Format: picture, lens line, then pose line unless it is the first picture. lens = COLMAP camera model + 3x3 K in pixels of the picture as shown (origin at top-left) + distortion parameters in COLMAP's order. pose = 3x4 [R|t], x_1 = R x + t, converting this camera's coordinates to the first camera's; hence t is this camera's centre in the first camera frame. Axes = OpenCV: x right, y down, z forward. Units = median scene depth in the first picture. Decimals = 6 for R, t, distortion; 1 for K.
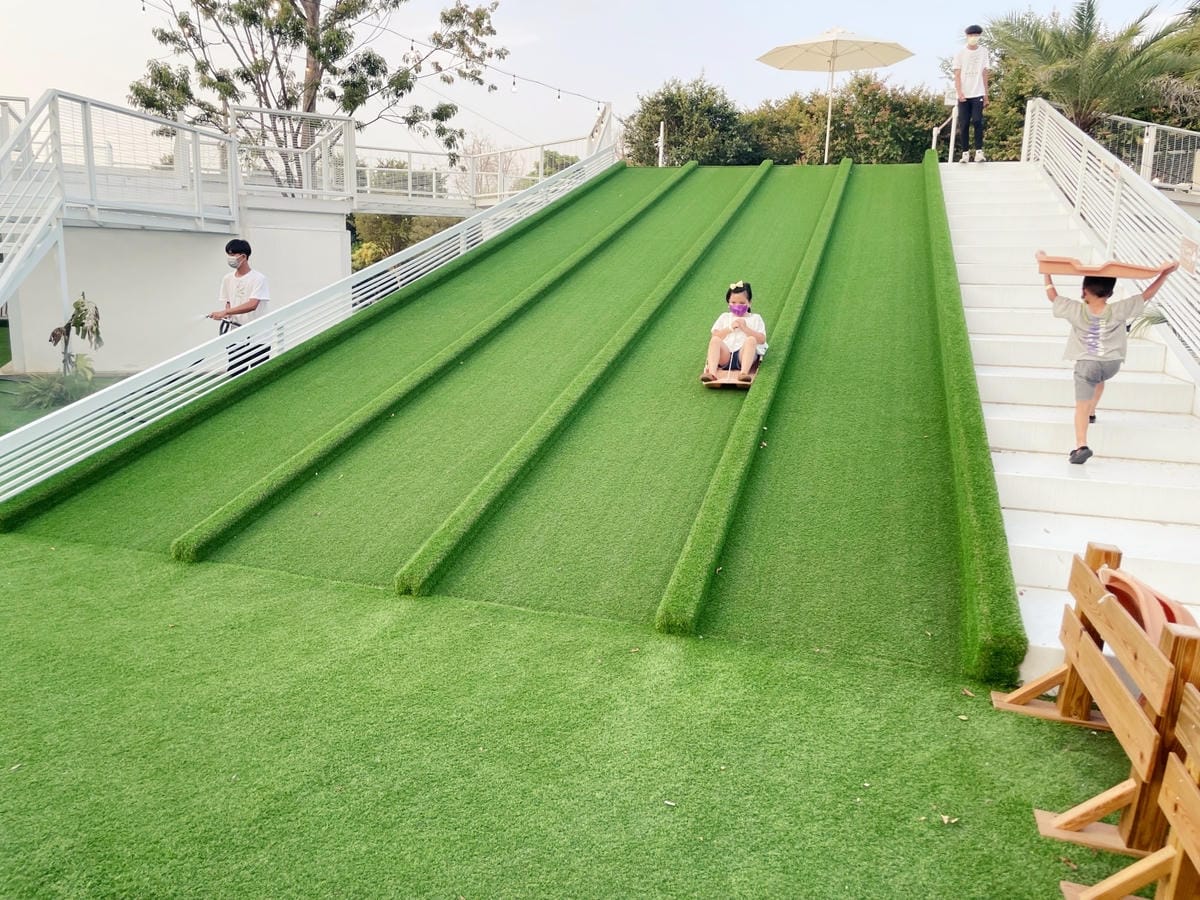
lens RADIAL K [[914.0, 0, 585.8], [0, 914.0, 450.4], [0, 0, 1]] dist [0.025185, -0.002419]
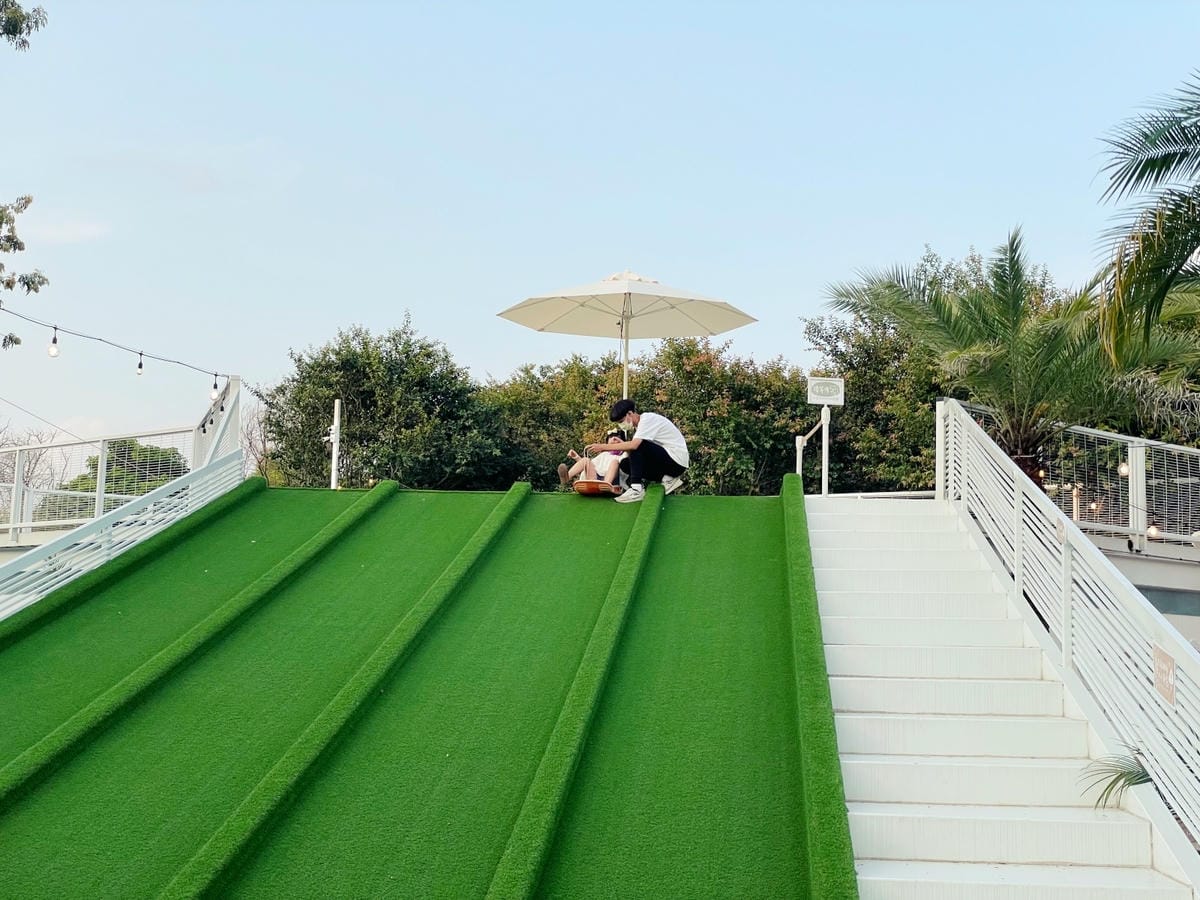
lens RADIAL K [[1805.8, 0, 600.0], [0, 1805.8, 450.0], [0, 0, 1]] dist [0.105100, -0.063541]
pose [[0.975479, 0.024110, 0.218768, 0.001923], [0.043478, 0.953285, -0.298927, -0.001170], [-0.215755, 0.301109, 0.928861, -0.044297]]
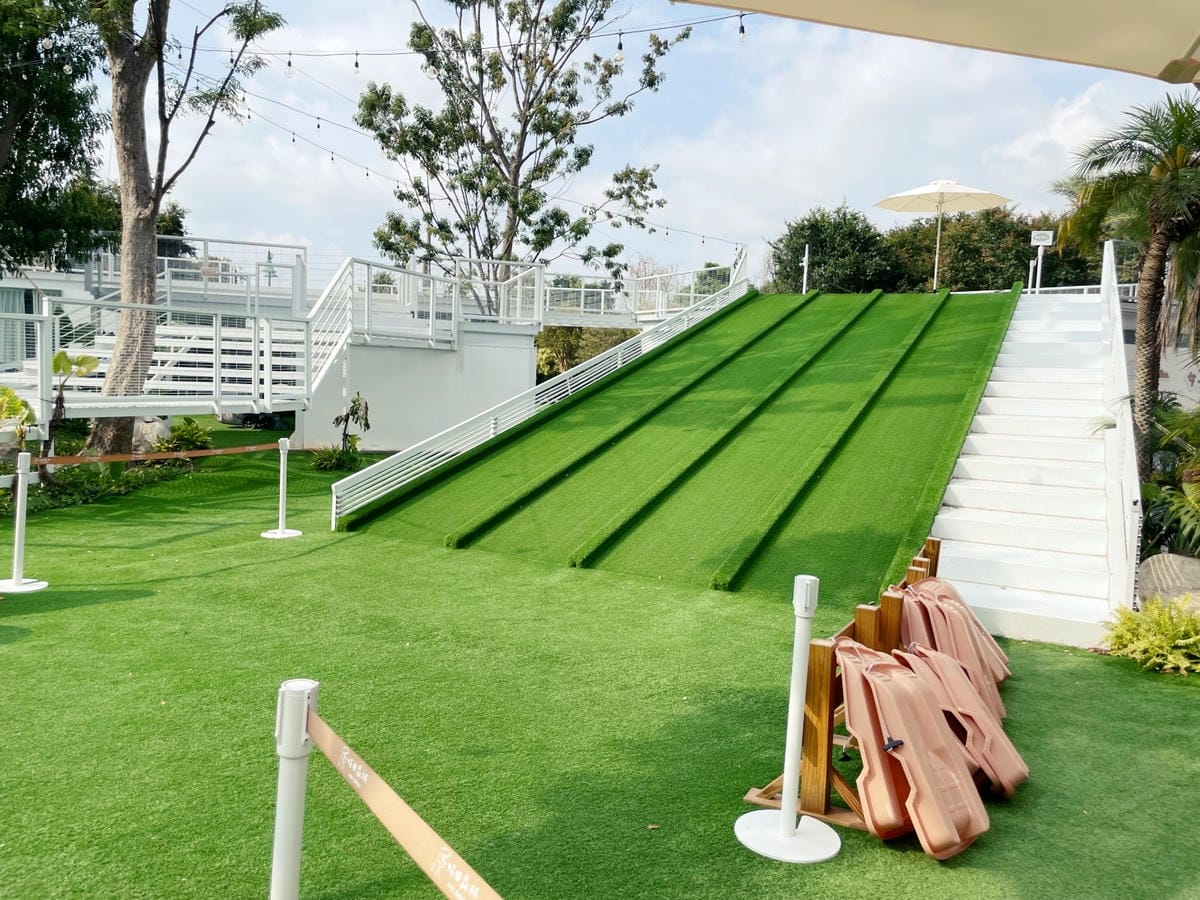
lens RADIAL K [[914.0, 0, 585.8], [0, 914.0, 450.4], [0, 0, 1]] dist [0.025185, -0.002419]
pose [[0.984371, 0.027033, -0.174017, 0.032716], [-0.045228, 0.993811, -0.101459, 0.027225], [0.170198, 0.107743, 0.979502, -0.189548]]
